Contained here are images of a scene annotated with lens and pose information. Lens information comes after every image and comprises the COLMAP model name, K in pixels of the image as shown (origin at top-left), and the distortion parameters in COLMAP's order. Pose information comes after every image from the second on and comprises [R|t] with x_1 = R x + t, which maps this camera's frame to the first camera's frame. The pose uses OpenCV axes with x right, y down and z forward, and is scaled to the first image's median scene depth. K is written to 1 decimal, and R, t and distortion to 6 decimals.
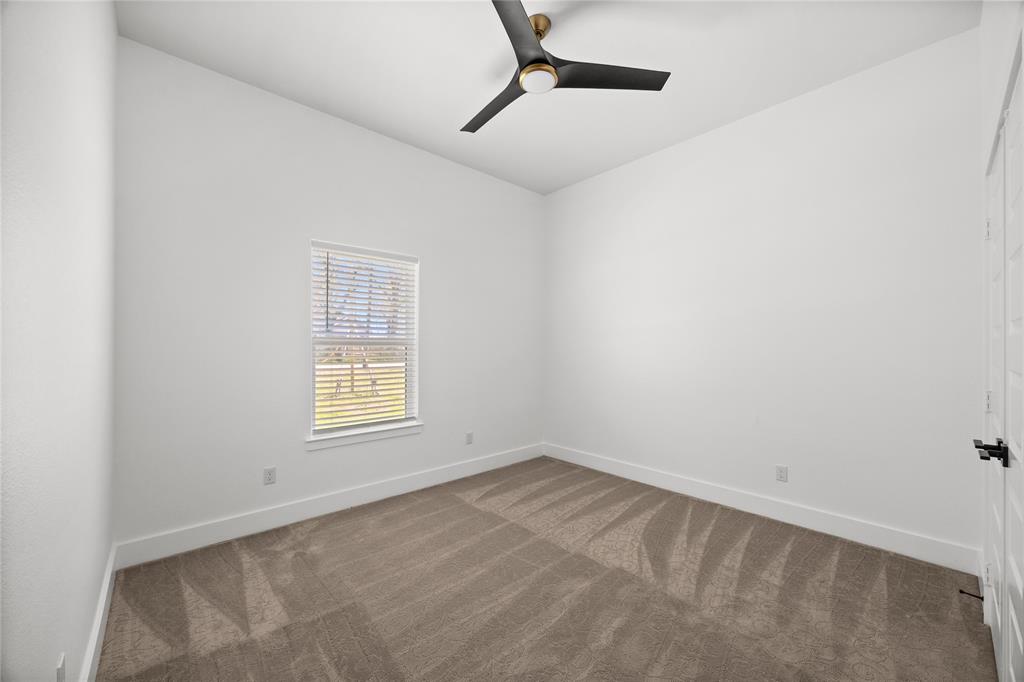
lens RADIAL K [[387.6, 0, 514.1], [0, 387.6, 343.5], [0, 0, 1]] dist [0.000385, 0.000000]
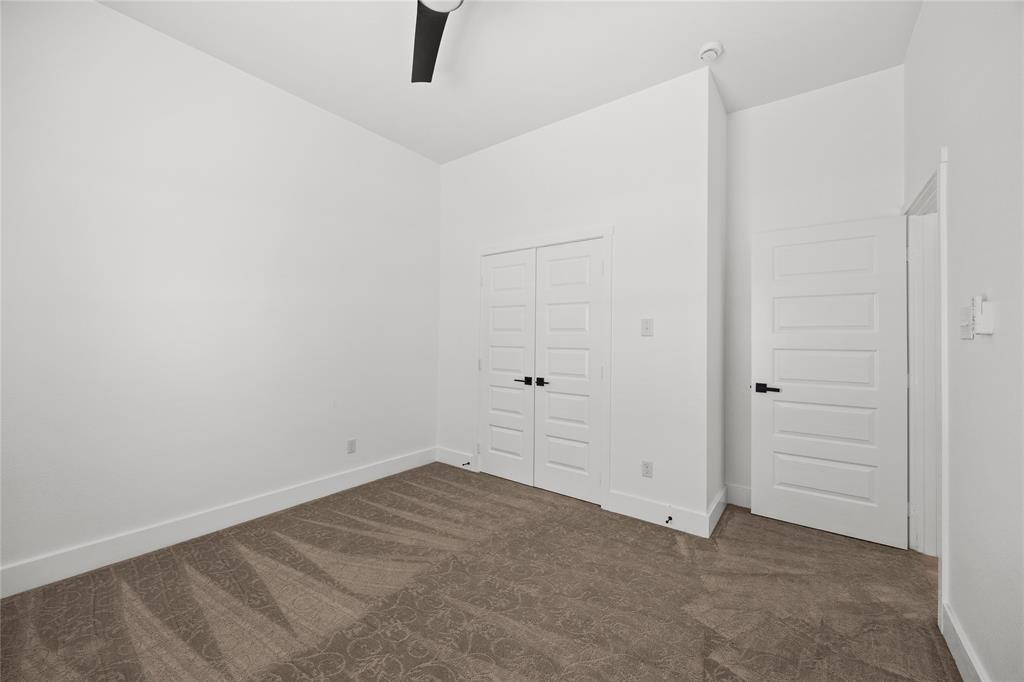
lens RADIAL K [[398.1, 0, 512.0], [0, 398.1, 341.0], [0, 0, 1]] dist [0.000026, -0.000035]
pose [[-0.188377, -0.012663, 0.982015, -0.592359], [-0.025669, 0.999639, 0.007966, 0.001199], [-0.981761, -0.023707, -0.188634, 0.812933]]
